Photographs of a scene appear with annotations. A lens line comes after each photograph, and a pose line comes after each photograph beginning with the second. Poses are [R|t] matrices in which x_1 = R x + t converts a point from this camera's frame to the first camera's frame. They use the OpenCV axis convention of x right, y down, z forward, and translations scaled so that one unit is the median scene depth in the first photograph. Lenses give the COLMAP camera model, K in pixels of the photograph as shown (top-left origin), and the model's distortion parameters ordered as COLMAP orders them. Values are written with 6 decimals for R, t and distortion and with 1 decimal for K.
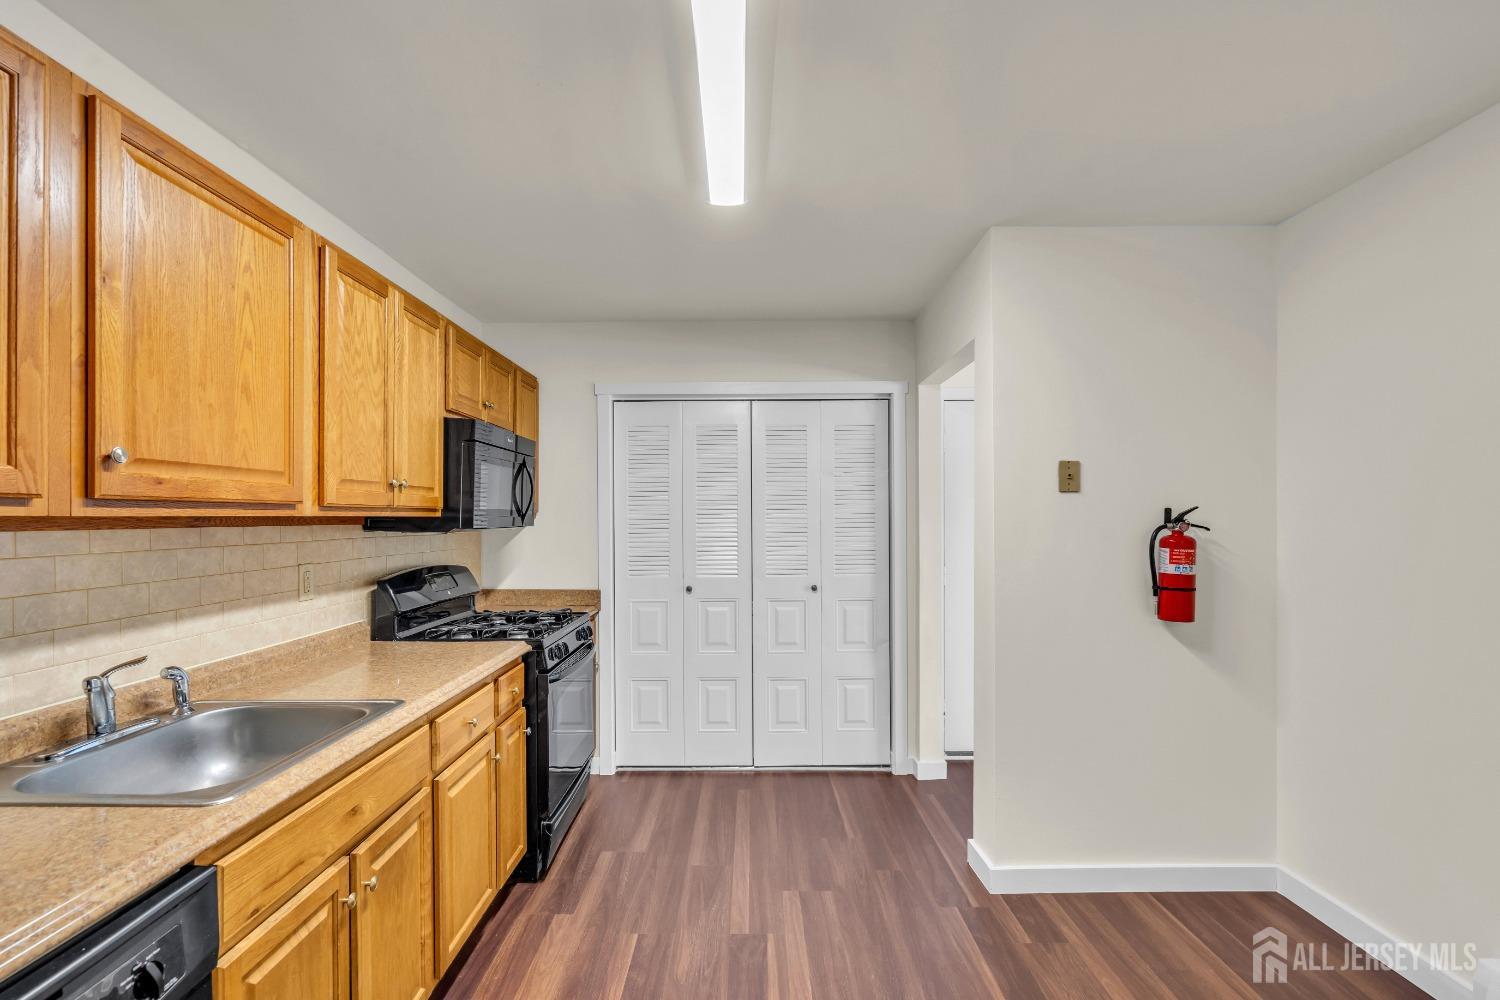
lens RADIAL K [[683.1, 0, 749.0], [0, 683.1, 515.8], [0, 0, 1]] dist [-0.003059, -0.000704]
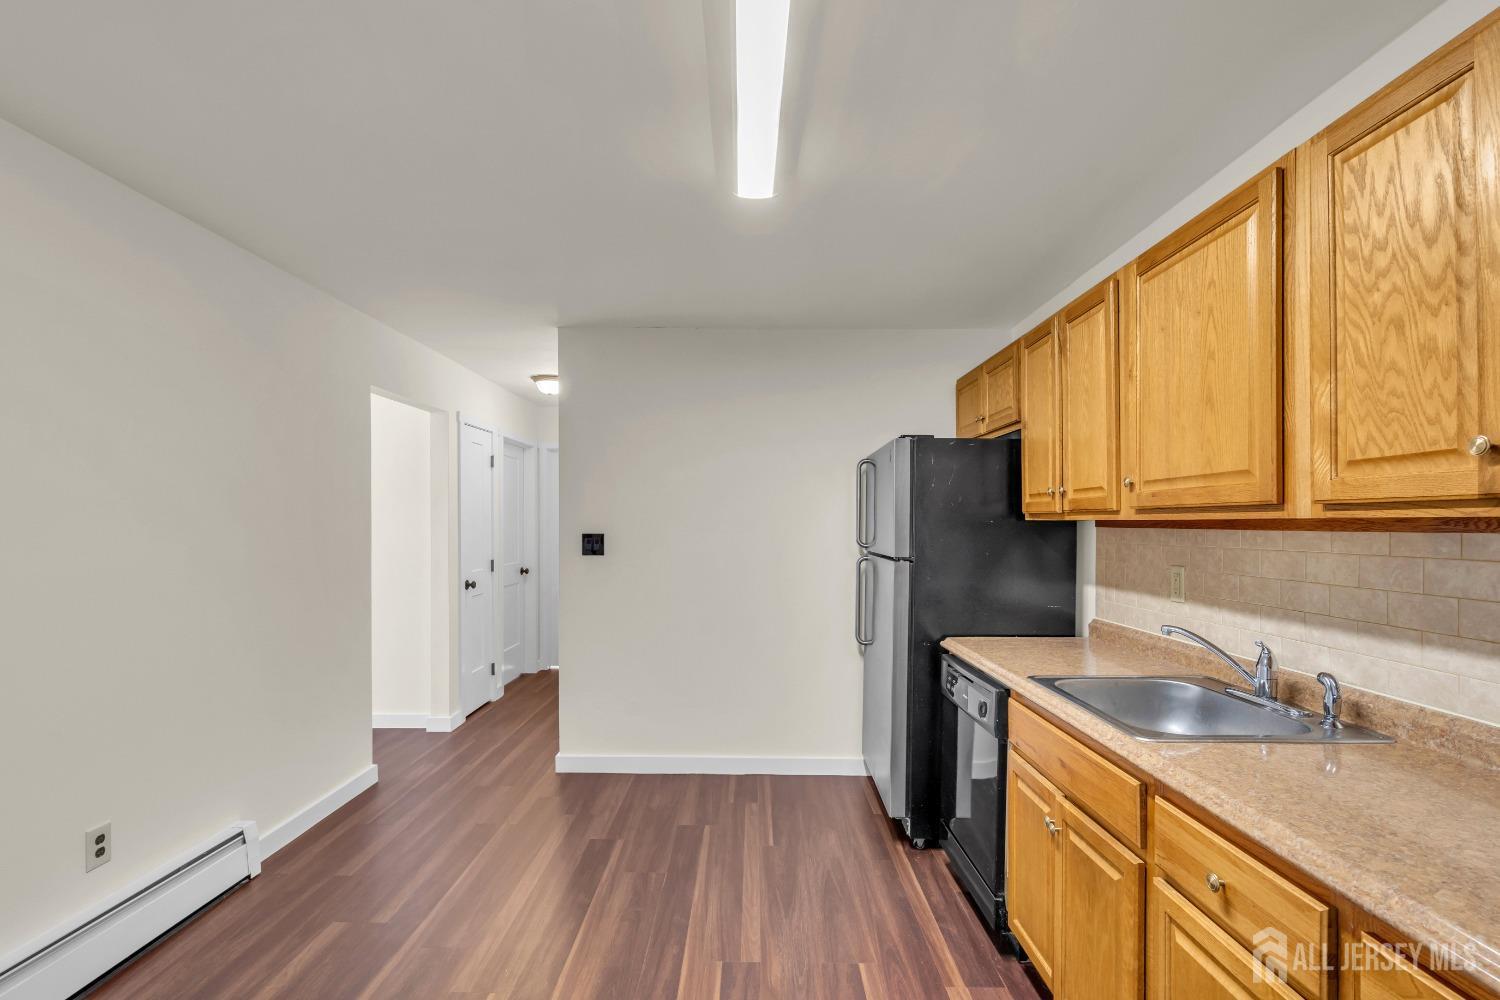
lens RADIAL K [[683.1, 0, 749.0], [0, 683.1, 515.8], [0, 0, 1]] dist [-0.003059, -0.000704]
pose [[-0.999992, 0.002147, 0.003251, -0.020057], [0.002105, 0.999914, -0.012906, 0.005624], [-0.003279, -0.012899, -0.999911, 1.544564]]
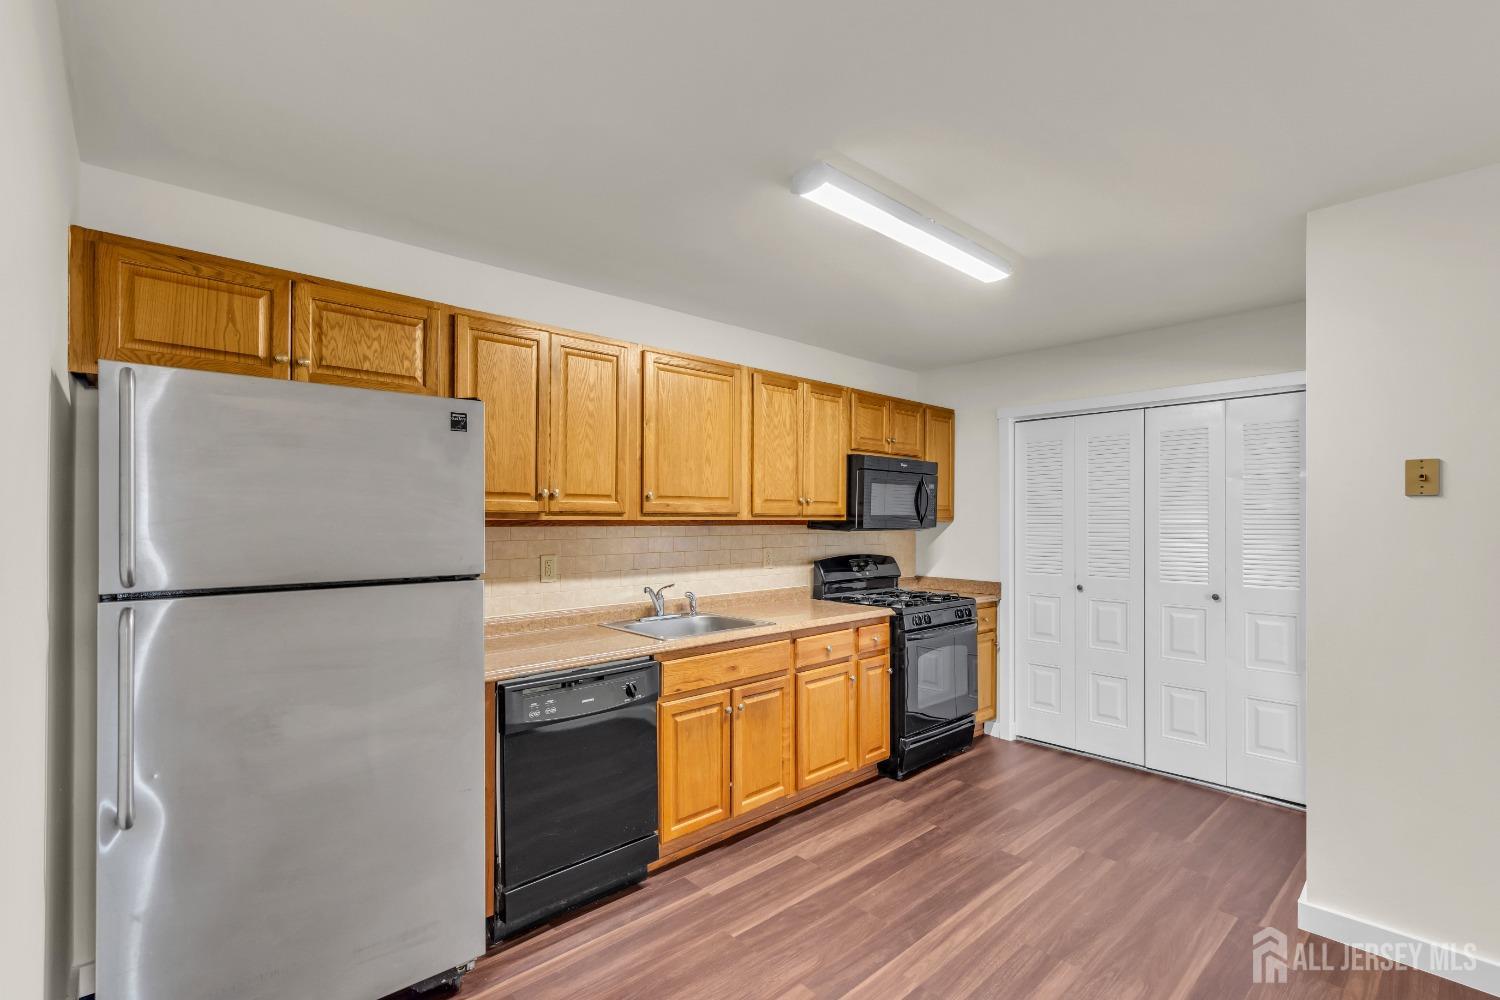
lens RADIAL K [[683.1, 0, 749.0], [0, 683.1, 515.8], [0, 0, 1]] dist [-0.003059, -0.000704]
pose [[0.678702, 0.001392, -0.734412, 0.643257], [-0.002907, 0.999995, -0.000791, -0.008936], [0.734408, 0.002671, 0.678703, -0.229307]]
